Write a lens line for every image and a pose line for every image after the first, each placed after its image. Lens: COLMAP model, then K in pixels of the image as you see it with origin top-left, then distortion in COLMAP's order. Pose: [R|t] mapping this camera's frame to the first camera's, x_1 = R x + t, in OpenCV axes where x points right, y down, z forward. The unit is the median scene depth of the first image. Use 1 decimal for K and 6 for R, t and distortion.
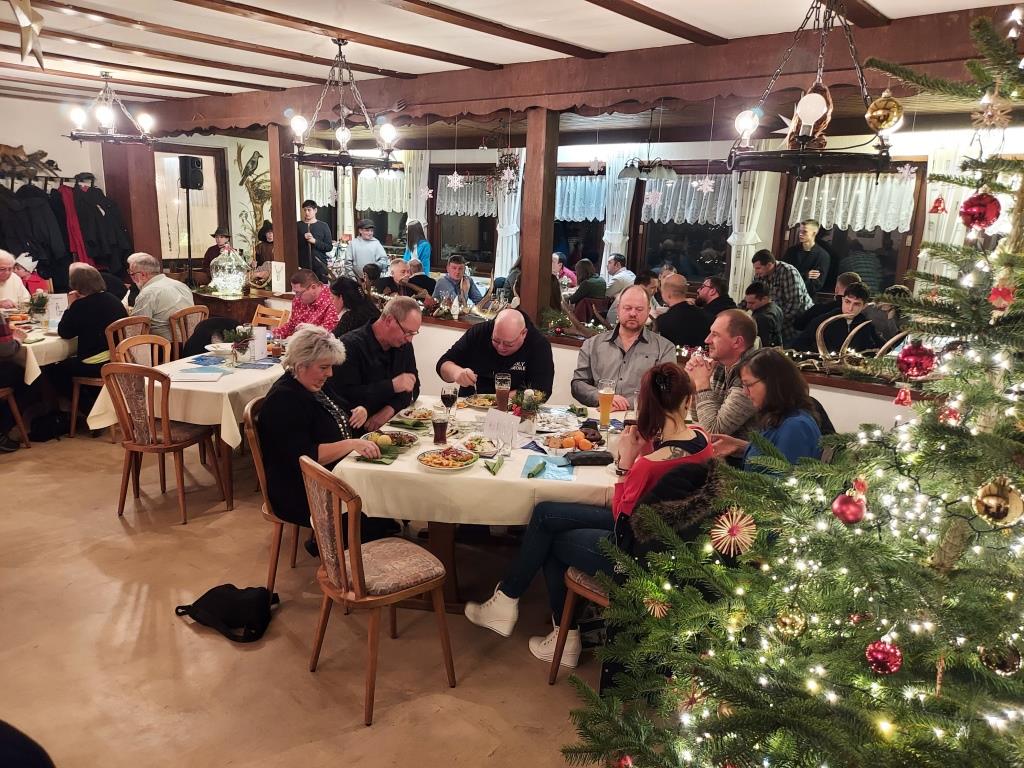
lens RADIAL K [[739.9, 0, 506.9], [0, 739.9, 385.2], [0, 0, 1]] dist [0.062887, -0.066143]
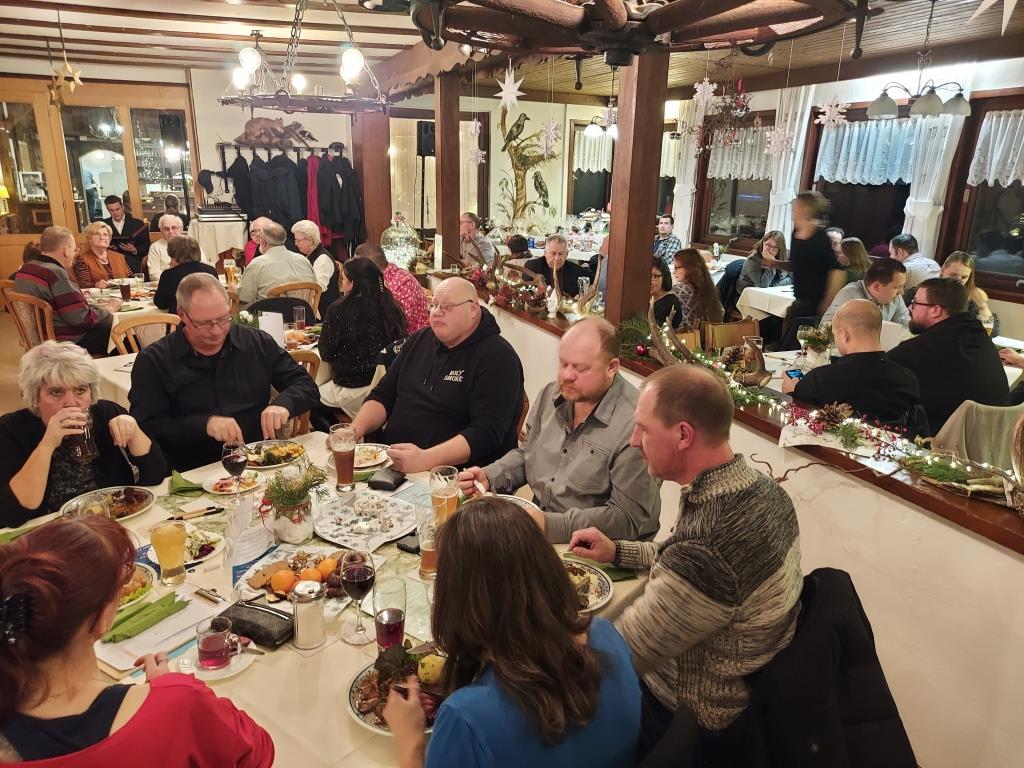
lens RADIAL K [[739.9, 0, 506.9], [0, 739.9, 385.2], [0, 0, 1]] dist [0.062887, -0.066143]
pose [[0.857844, 0.127123, -0.497939, 0.186037], [-0.107466, 0.991875, 0.068083, -0.046663], [0.502548, -0.004893, 0.864535, 0.226709]]
